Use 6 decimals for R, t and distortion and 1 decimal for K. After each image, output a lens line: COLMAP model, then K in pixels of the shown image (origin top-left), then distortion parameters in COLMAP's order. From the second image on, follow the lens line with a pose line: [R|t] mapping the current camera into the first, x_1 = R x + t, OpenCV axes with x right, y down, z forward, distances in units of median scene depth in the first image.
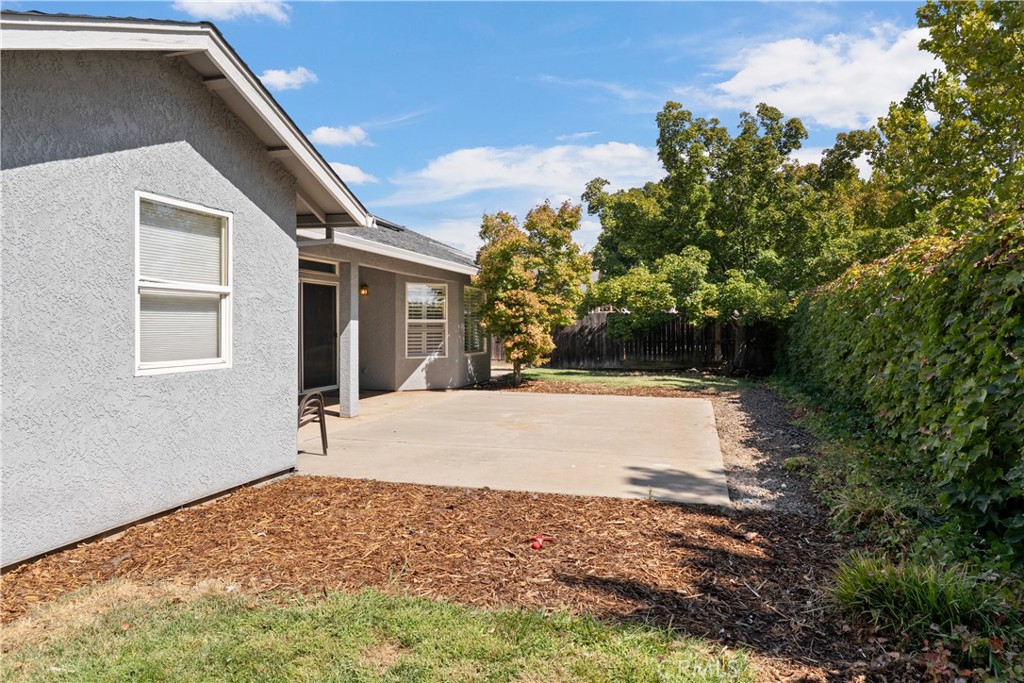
lens RADIAL K [[642.1, 0, 512.0], [0, 642.1, 341.5], [0, 0, 1]] dist [0.002820, 0.000471]
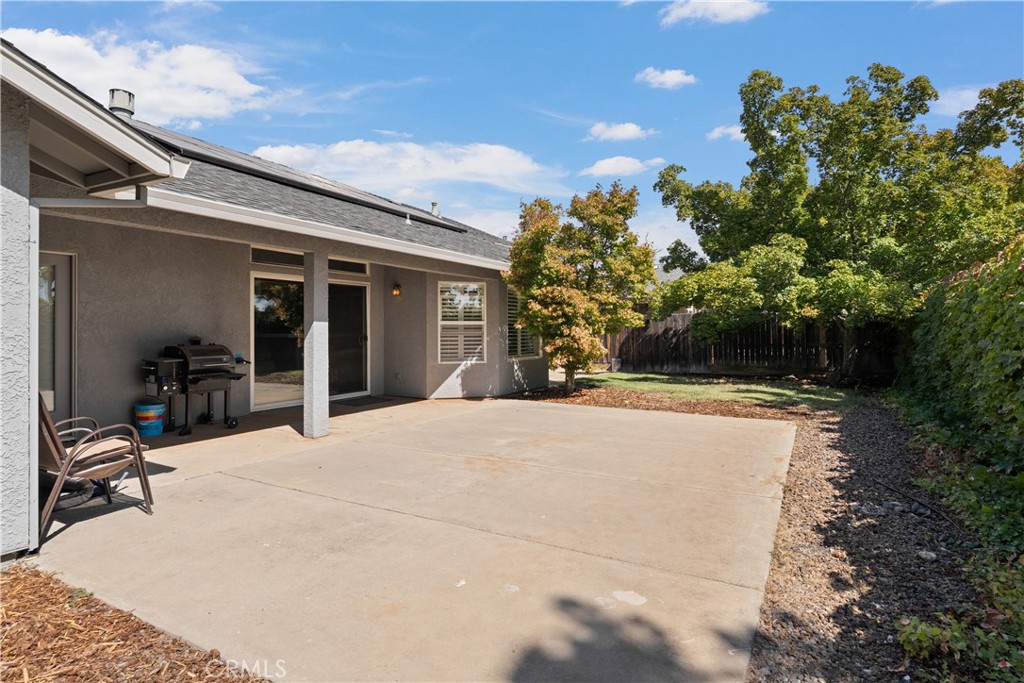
lens RADIAL K [[541.4, 0, 513.9], [0, 541.4, 333.7], [0, 0, 1]] dist [0.000072, -0.000250]
pose [[0.973402, -0.000890, -0.229101, 0.098036], [-0.002544, 0.999889, -0.014694, -0.004633], [0.229089, 0.014886, 0.973292, 0.223825]]
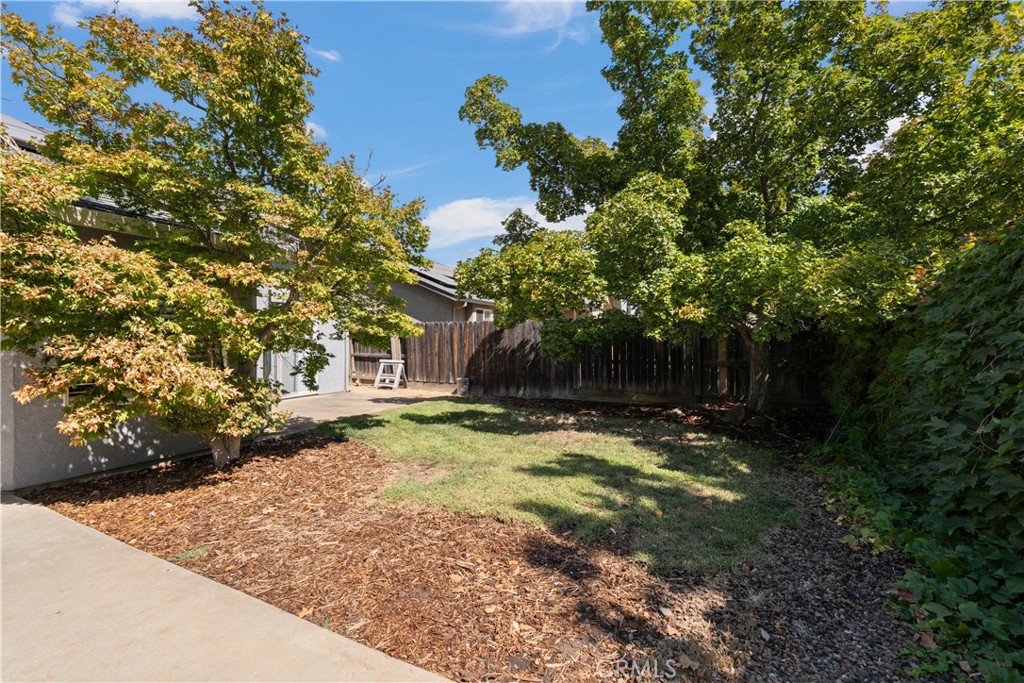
lens RADIAL K [[453.5, 0, 512.1], [0, 453.5, 343.9], [0, 0, 1]] dist [-0.000203, 0.000047]
pose [[0.985835, 0.005175, -0.167636, 0.241865], [-0.006632, 0.999945, -0.008131, -0.018396], [0.167585, 0.009128, 0.985815, 0.663548]]
